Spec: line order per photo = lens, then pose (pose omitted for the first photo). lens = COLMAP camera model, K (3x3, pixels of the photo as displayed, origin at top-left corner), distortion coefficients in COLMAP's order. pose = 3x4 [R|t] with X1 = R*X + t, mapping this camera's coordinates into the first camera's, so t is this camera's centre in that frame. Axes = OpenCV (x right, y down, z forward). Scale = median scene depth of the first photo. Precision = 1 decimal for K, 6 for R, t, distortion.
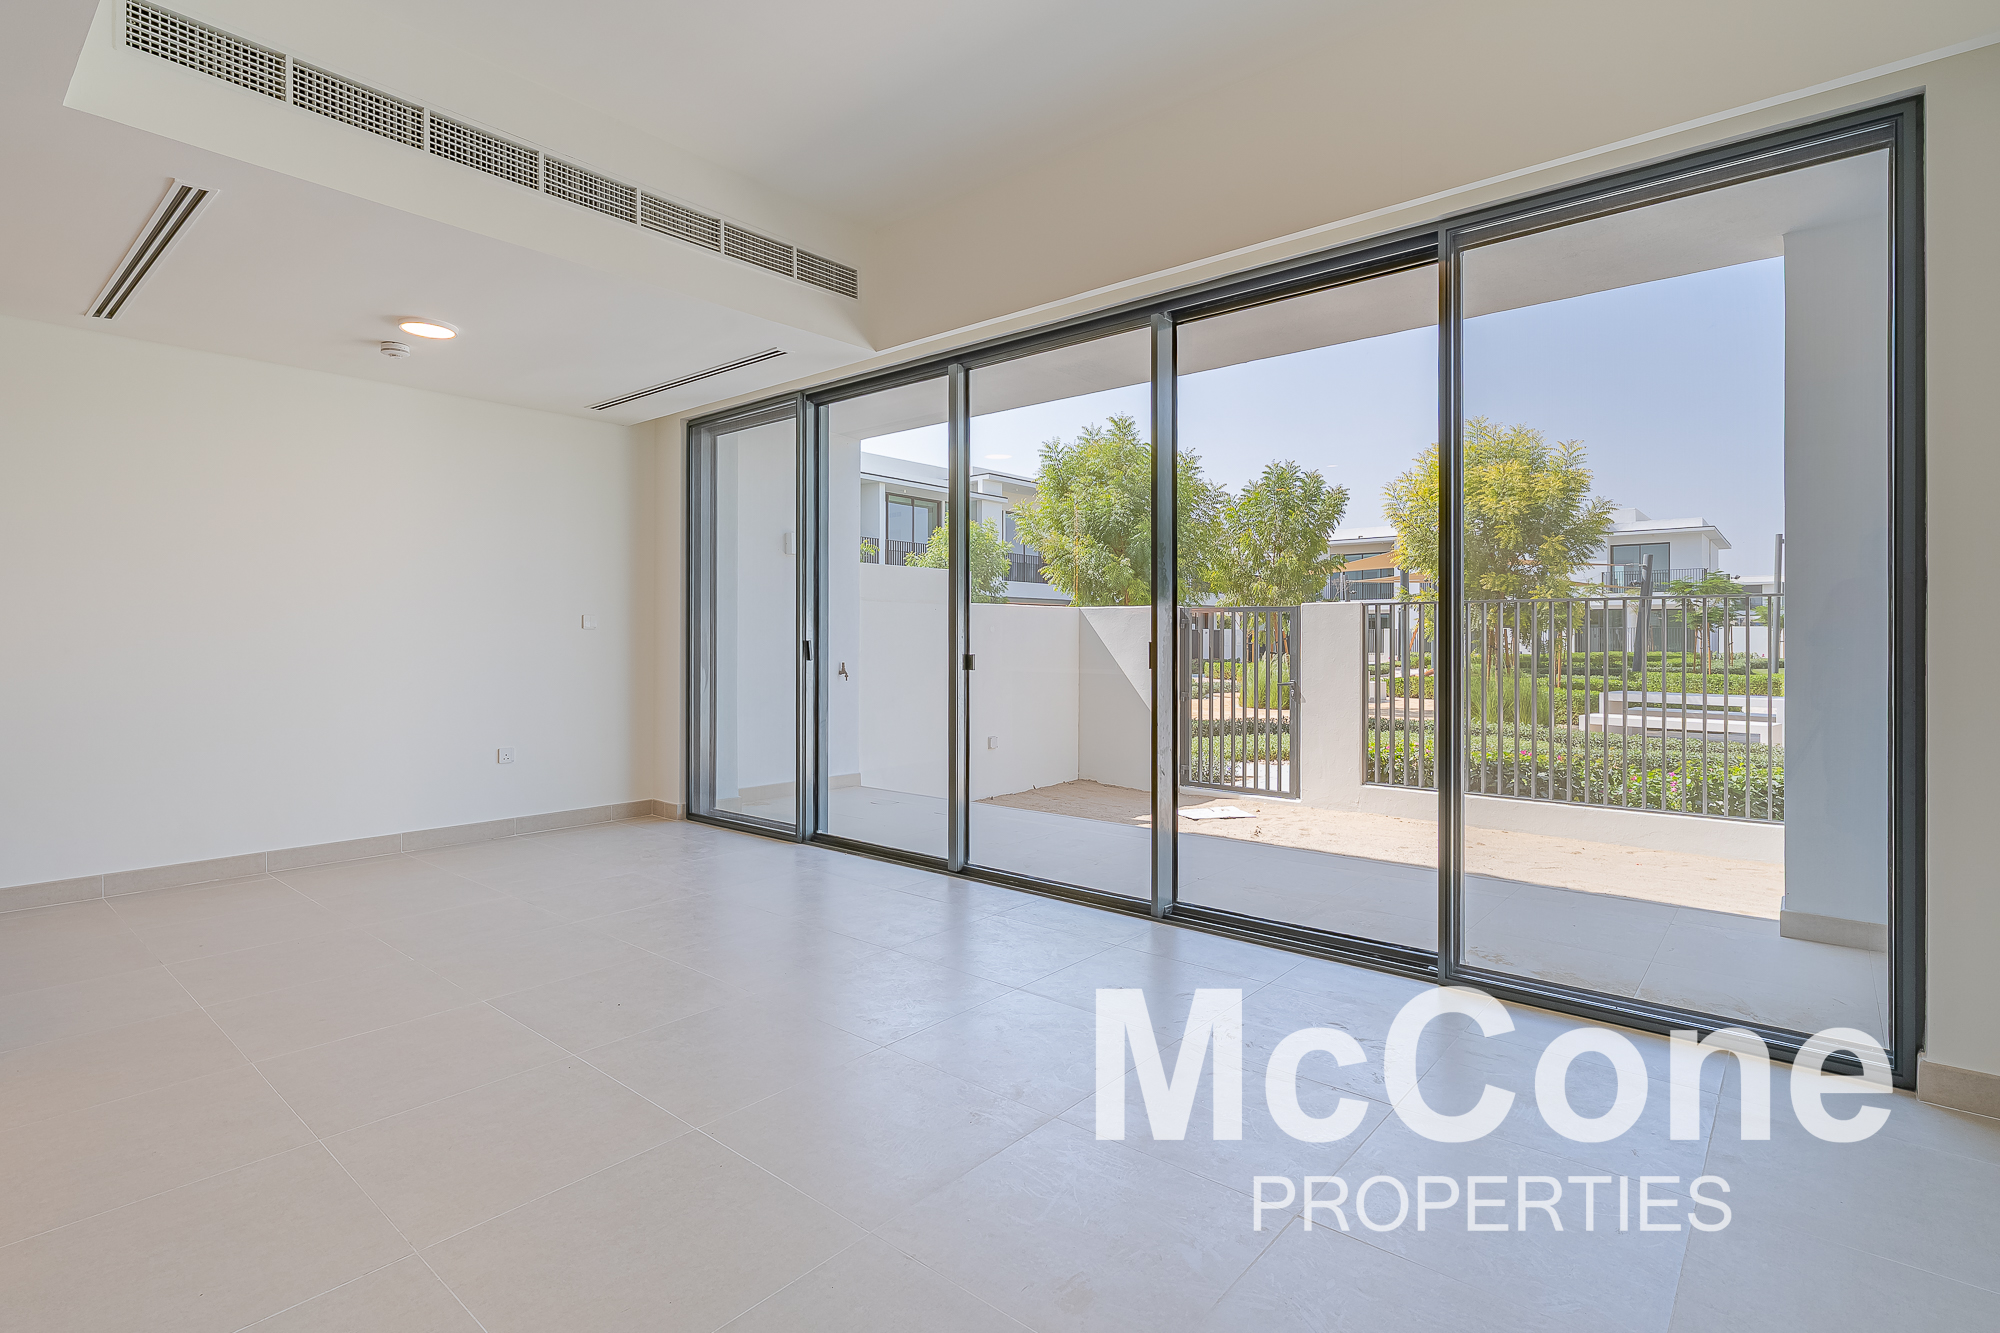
lens RADIAL K [[961.9, 0, 1000.9], [0, 961.9, 631.9], [0, 0, 1]] dist [0.019096, -0.000229]
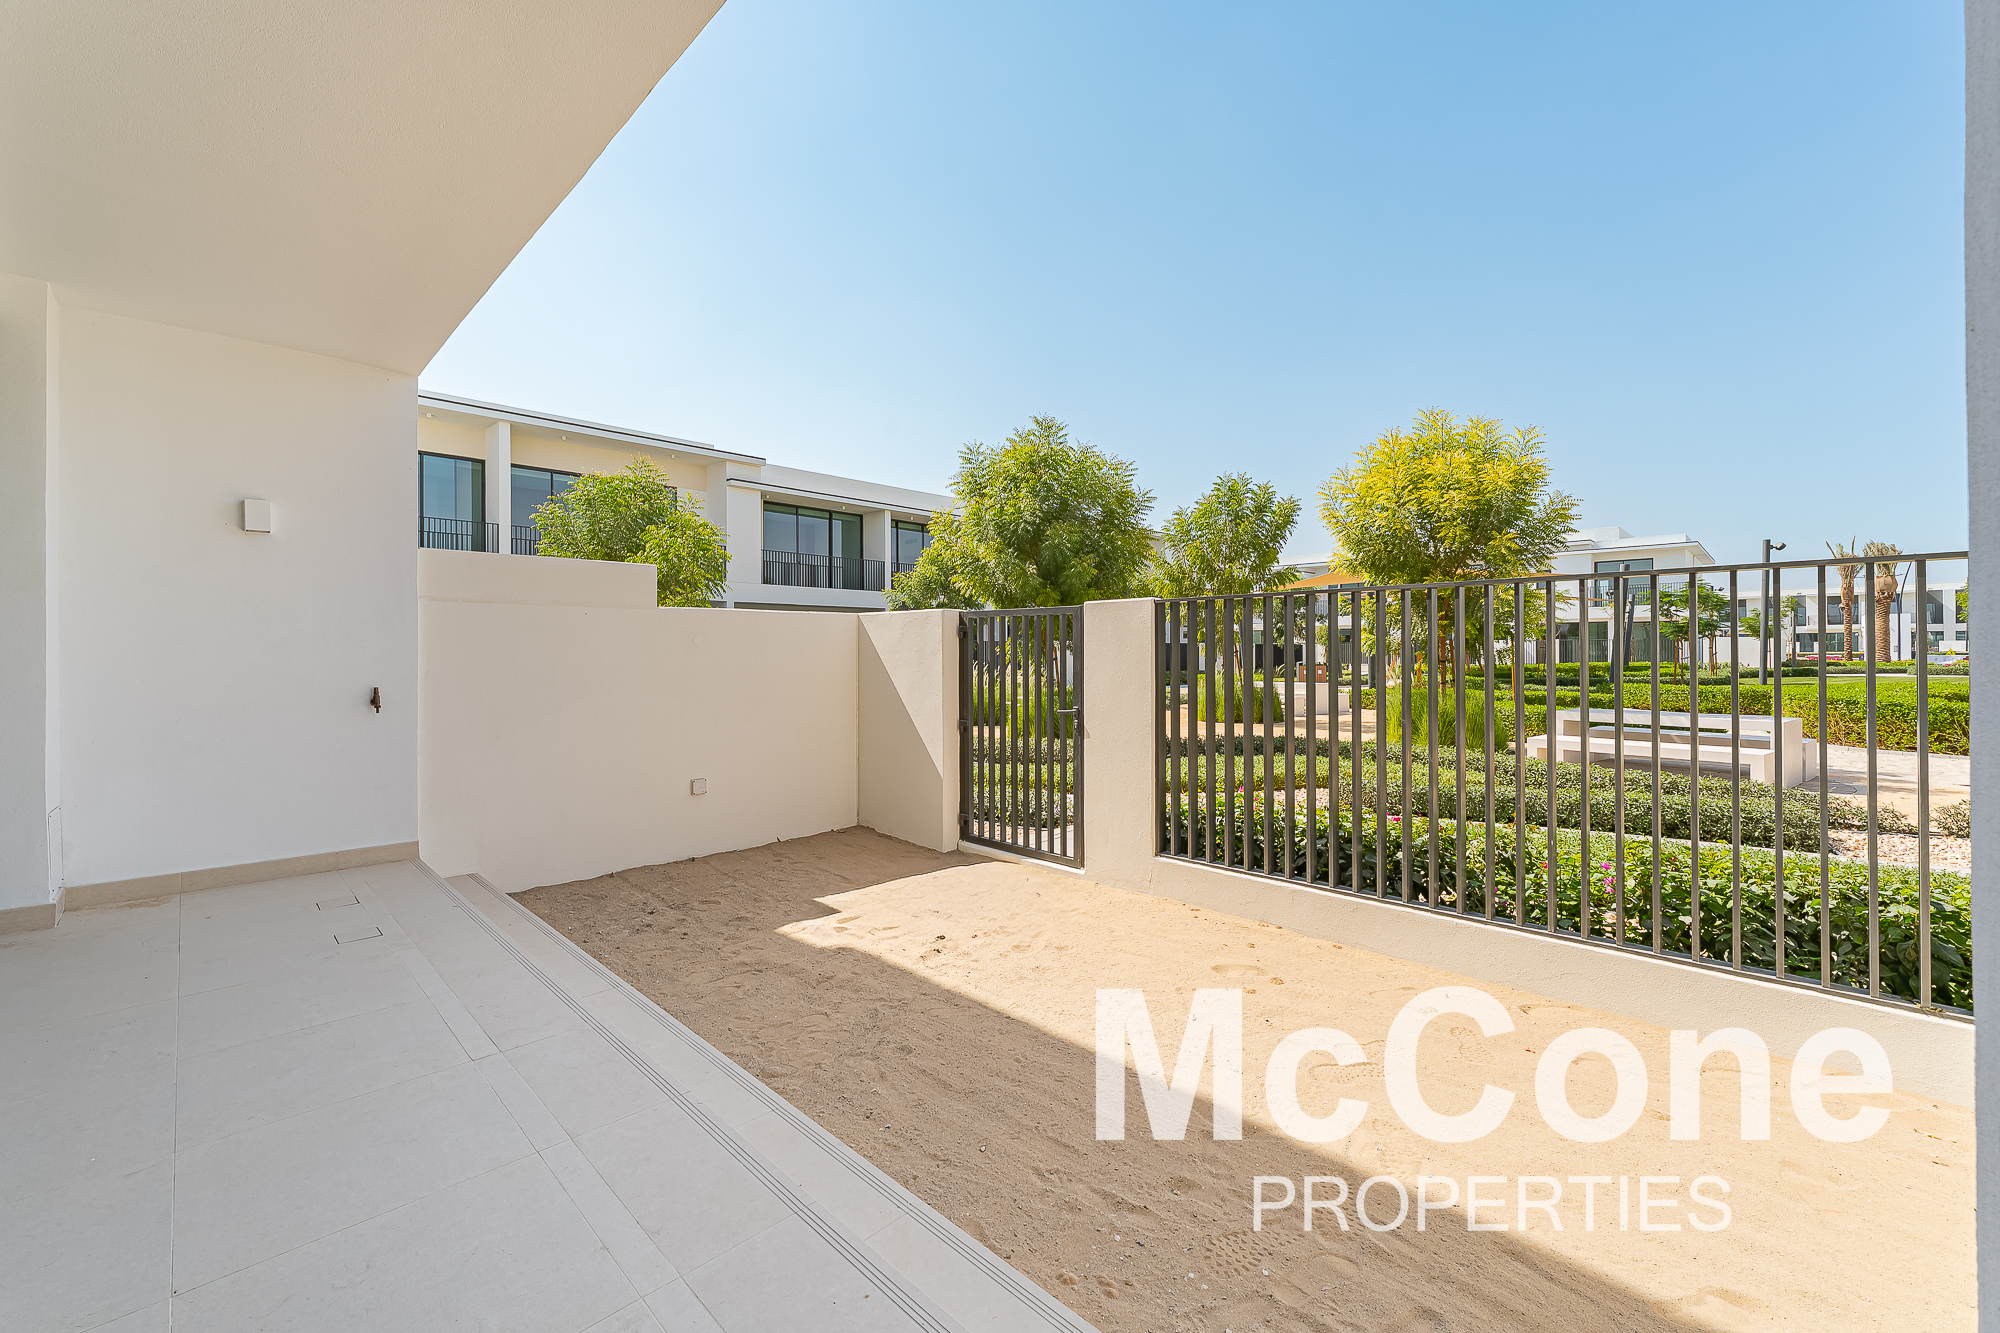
lens RADIAL K [[819.5, 0, 995.0], [0, 819.5, 645.8], [0, 0, 1]] dist [0.000411, 0.000048]
pose [[0.996884, -0.011994, -0.077967, 0.150572], [0.011427, 0.999905, -0.007719, 0.005084], [0.078052, 0.006804, 0.996926, 0.195938]]
